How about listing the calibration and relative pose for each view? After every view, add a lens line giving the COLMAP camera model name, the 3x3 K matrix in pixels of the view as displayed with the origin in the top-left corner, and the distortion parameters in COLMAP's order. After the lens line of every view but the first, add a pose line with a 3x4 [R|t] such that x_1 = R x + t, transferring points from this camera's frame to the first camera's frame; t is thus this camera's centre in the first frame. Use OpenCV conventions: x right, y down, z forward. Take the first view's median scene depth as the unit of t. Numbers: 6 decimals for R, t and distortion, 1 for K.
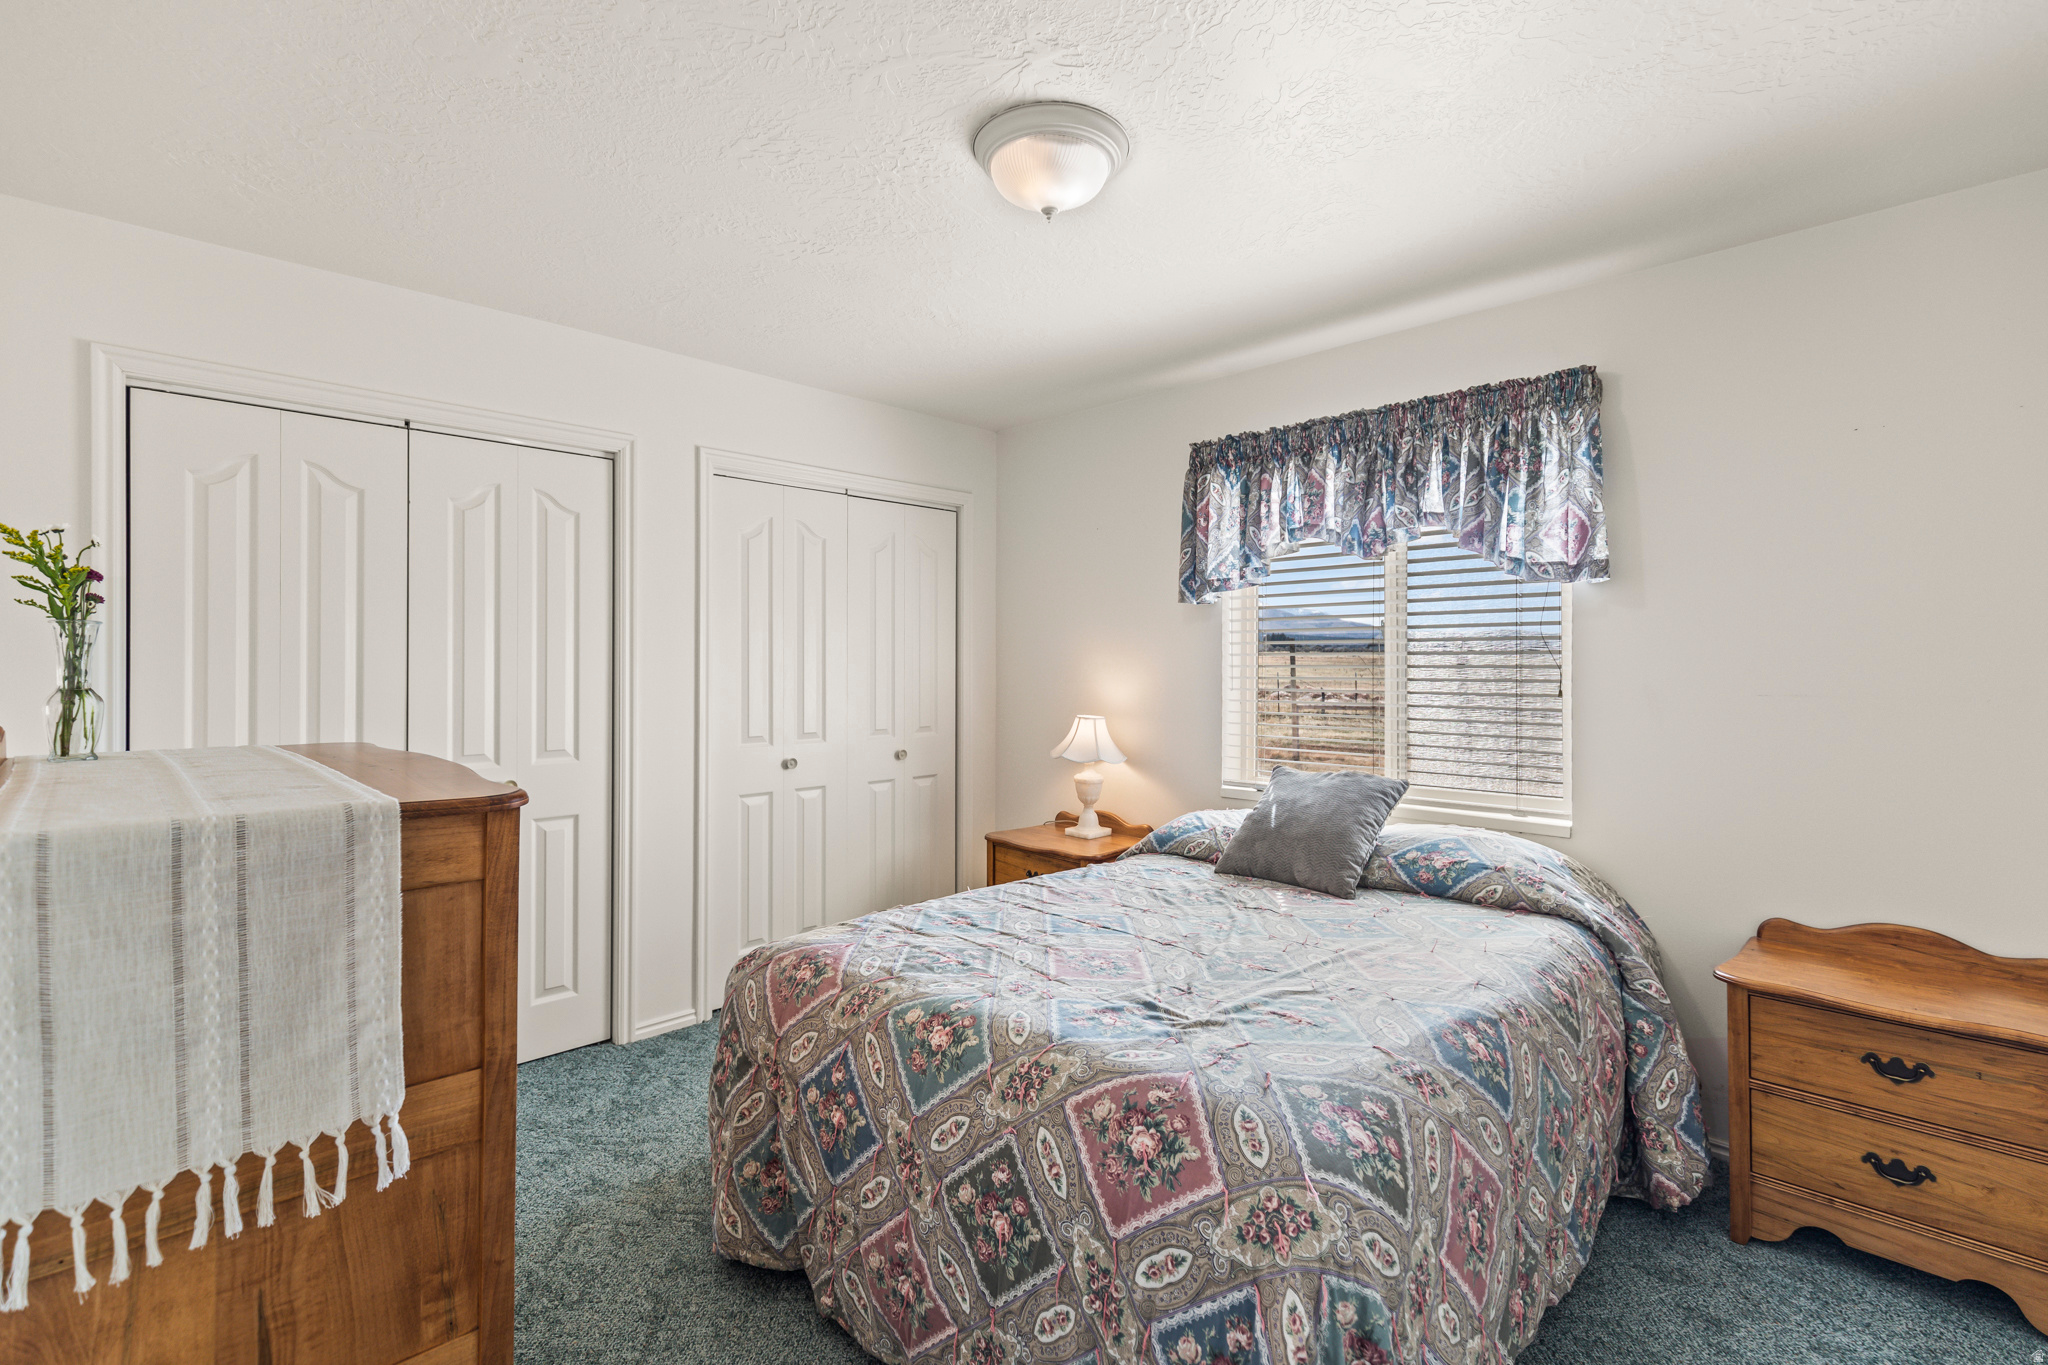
lens RADIAL K [[929.8, 0, 1042.1], [0, 929.8, 669.4], [0, 0, 1]] dist [0.005709, 0.000418]
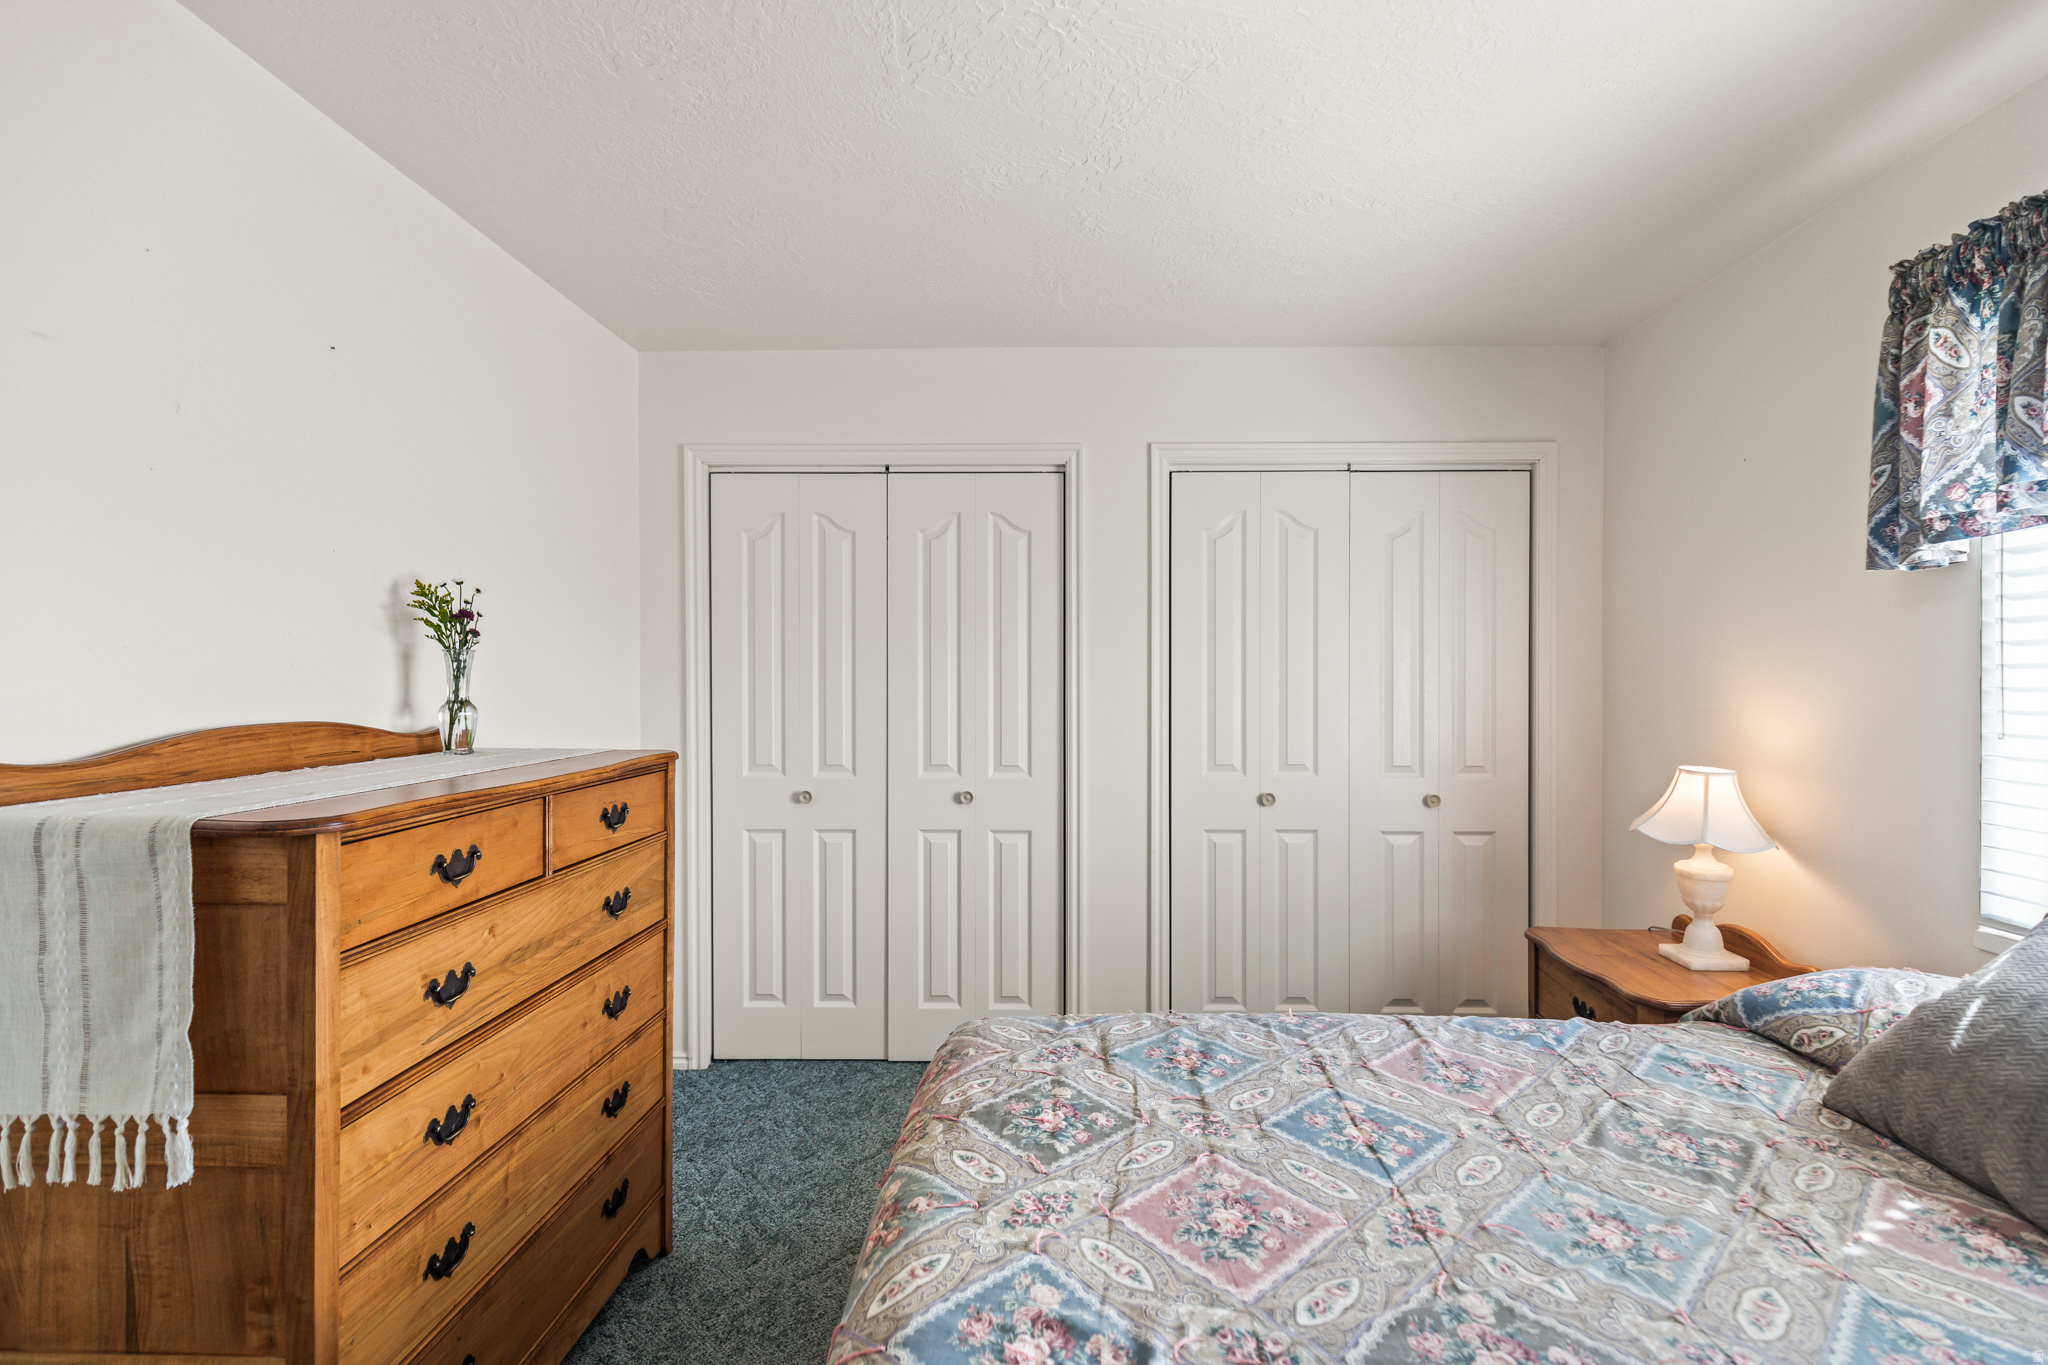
lens RADIAL K [[929.8, 0, 1026.3], [0, 929.8, 685.2], [0, 0, 1]] dist [0.005709, 0.000418]
pose [[0.690617, 0.005756, -0.723198, 0.395725], [-0.005228, 0.999982, 0.002967, -0.007964], [0.723202, 0.001731, 0.690635, 0.538135]]
